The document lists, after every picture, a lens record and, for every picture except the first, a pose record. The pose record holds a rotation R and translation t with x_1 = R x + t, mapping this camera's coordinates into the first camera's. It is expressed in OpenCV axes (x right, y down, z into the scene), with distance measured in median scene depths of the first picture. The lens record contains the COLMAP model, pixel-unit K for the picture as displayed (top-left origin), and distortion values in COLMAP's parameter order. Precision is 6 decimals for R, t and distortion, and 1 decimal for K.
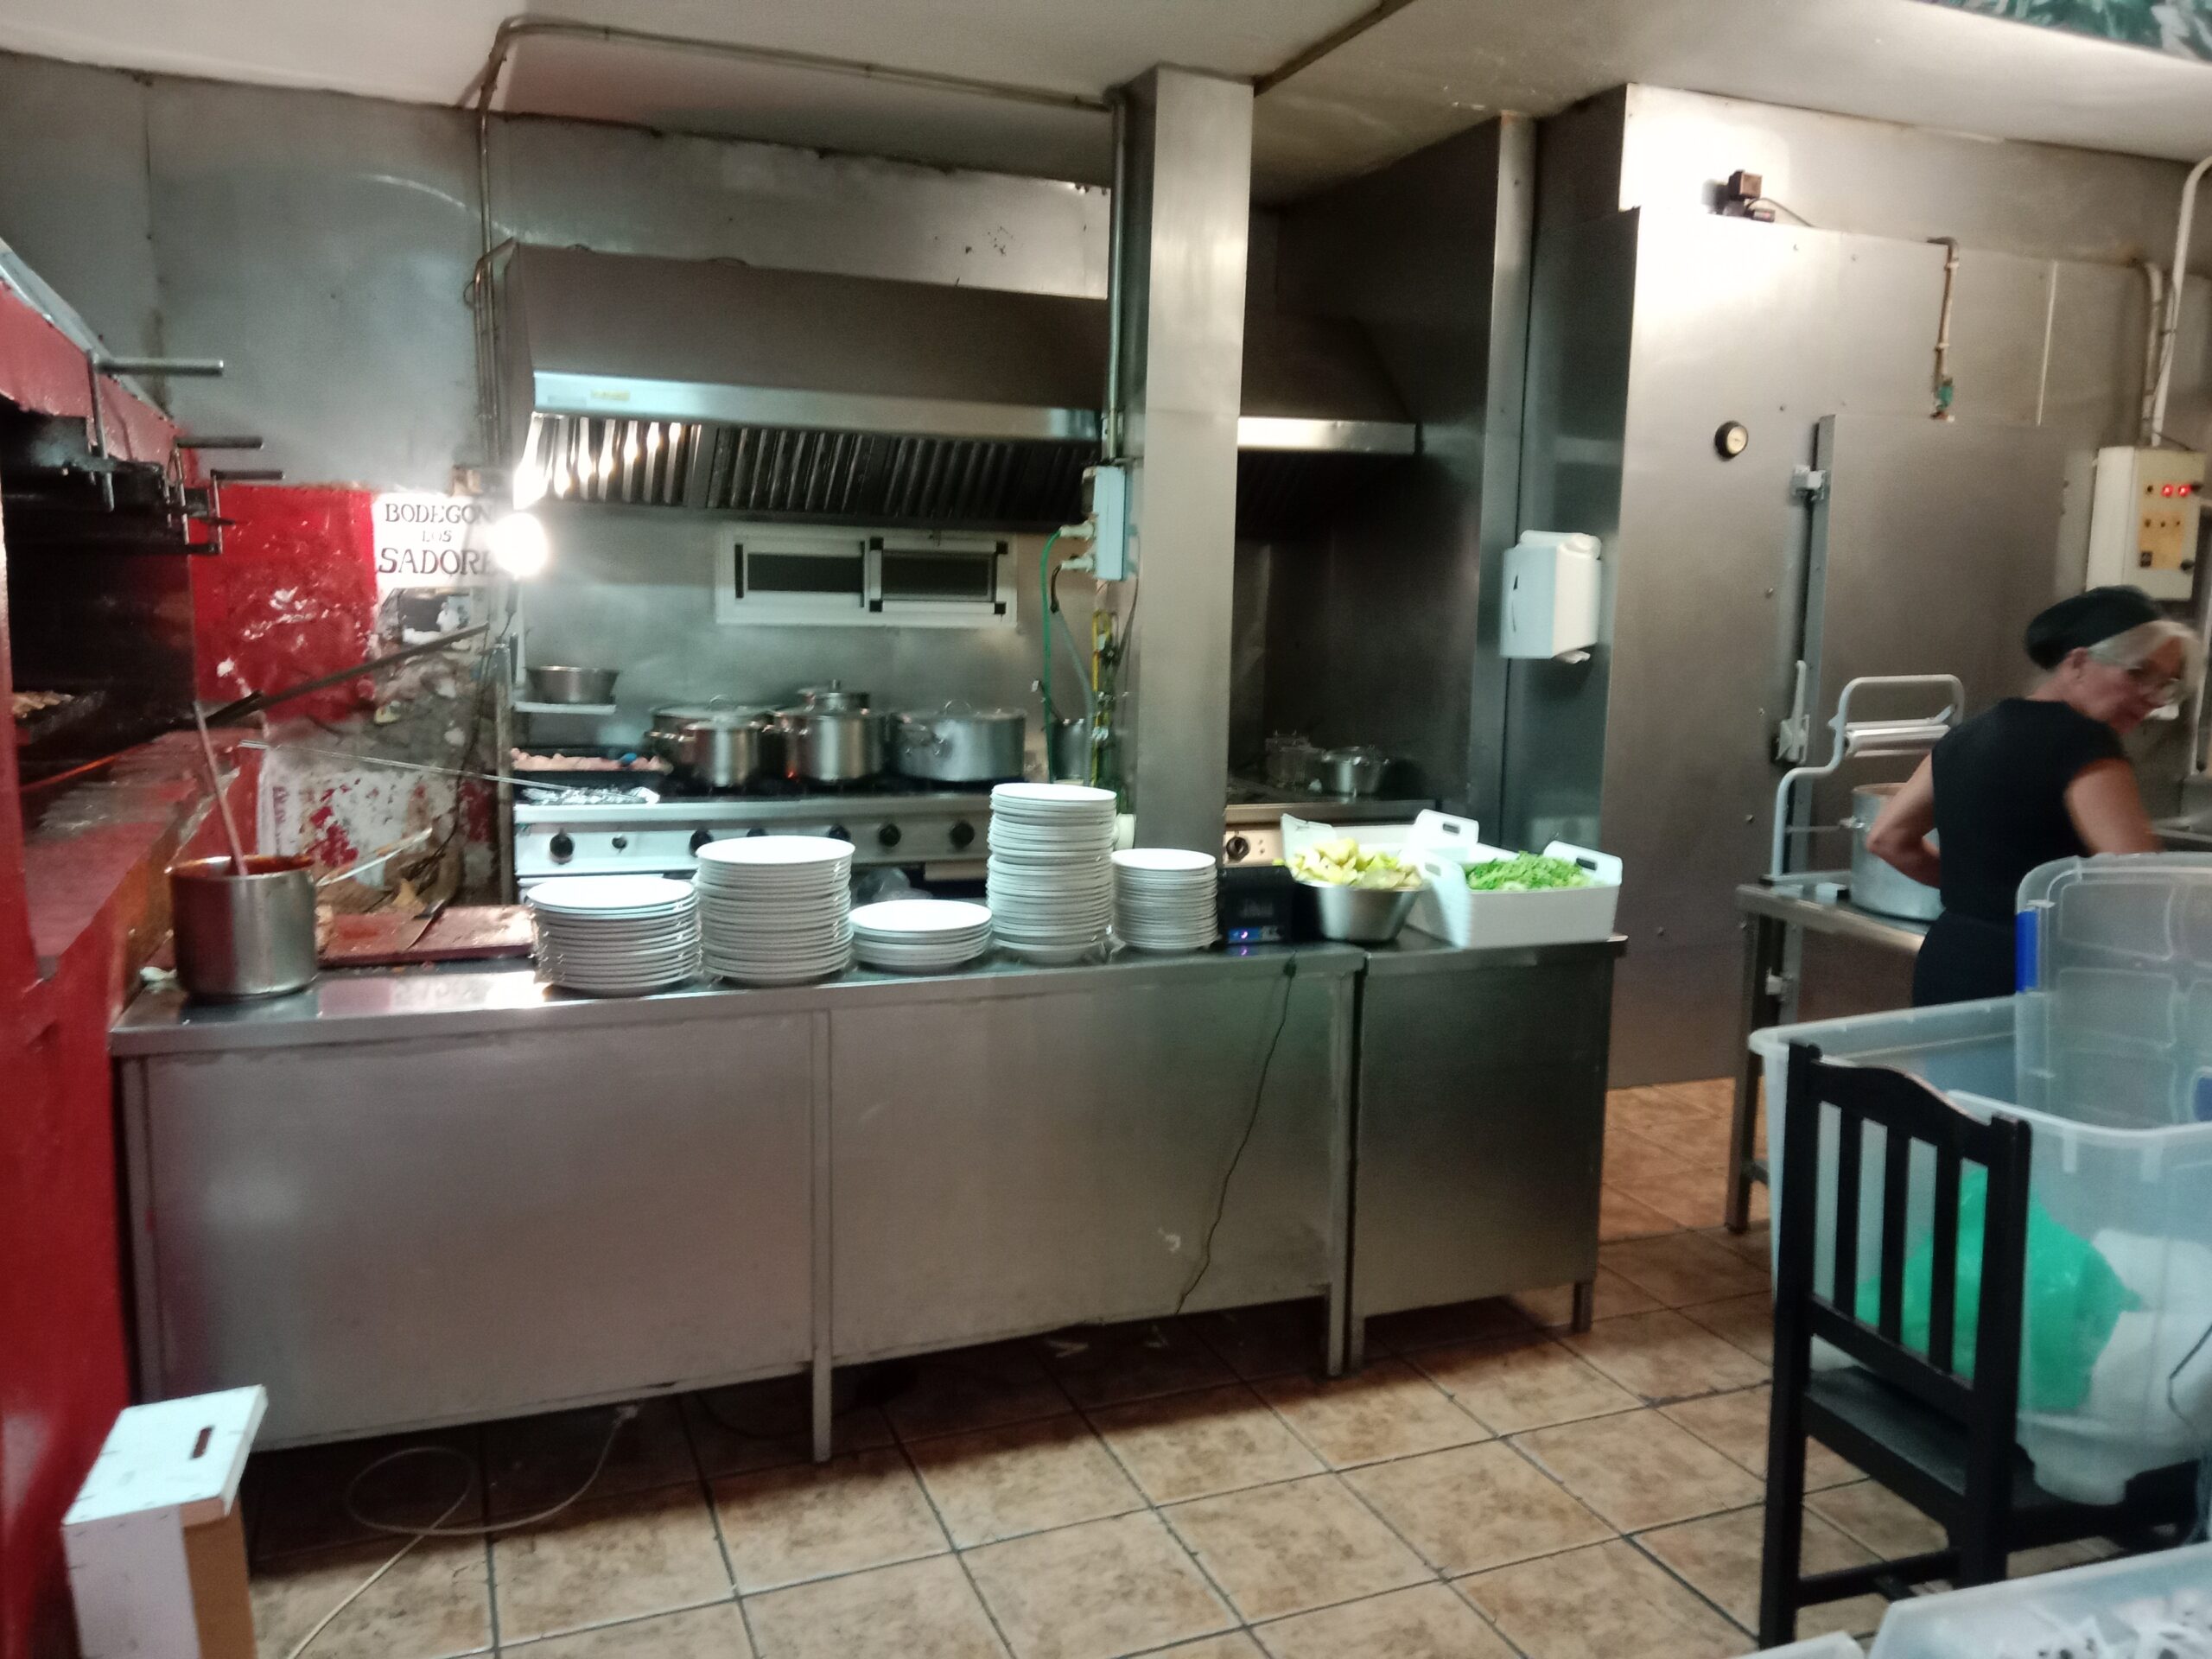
lens RADIAL K [[1632.2, 0, 1103.2], [0, 1632.2, 823.8], [0, 0, 1]] dist [0.004308, -0.002521]
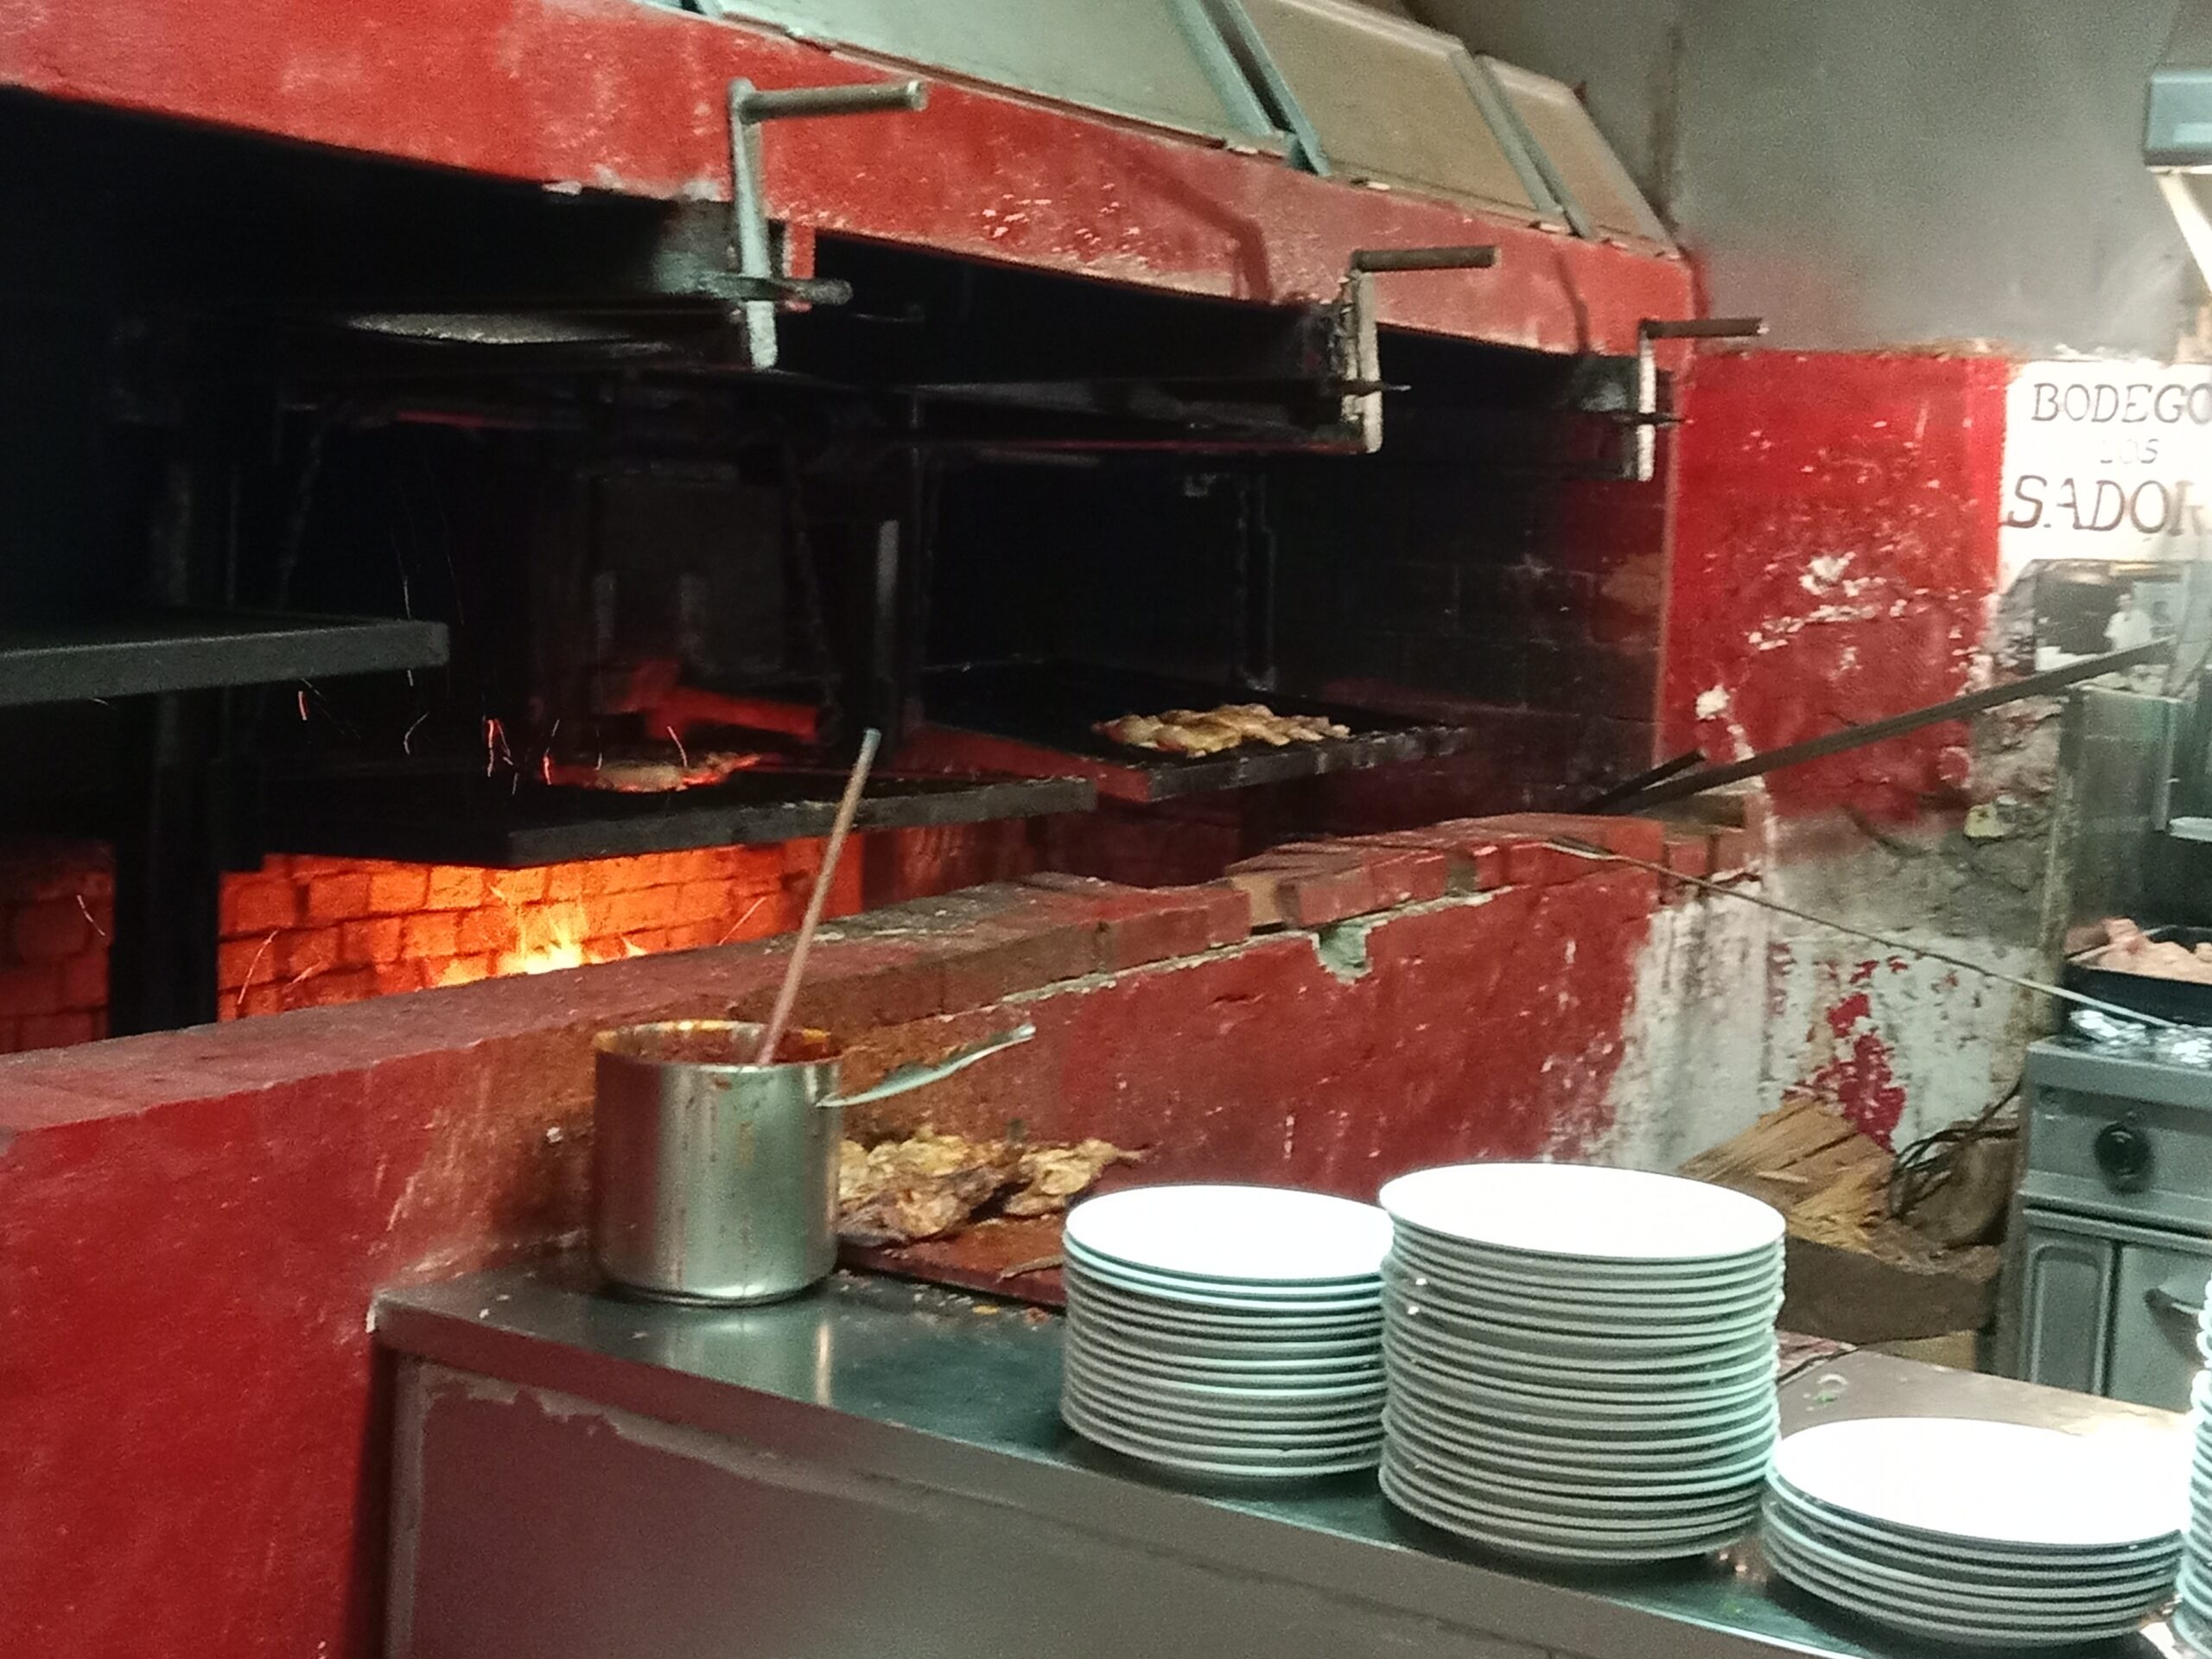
lens RADIAL K [[3282.2, 0, 1100.0], [0, 3282.2, 830.5], [0, 0, 1]] dist [0.035511, 0.000000]
pose [[0.603929, 0.092942, -0.791601, 0.168530], [-0.148405, 0.988922, 0.002888, -0.028952], [0.783100, 0.115733, 0.611032, 0.212035]]
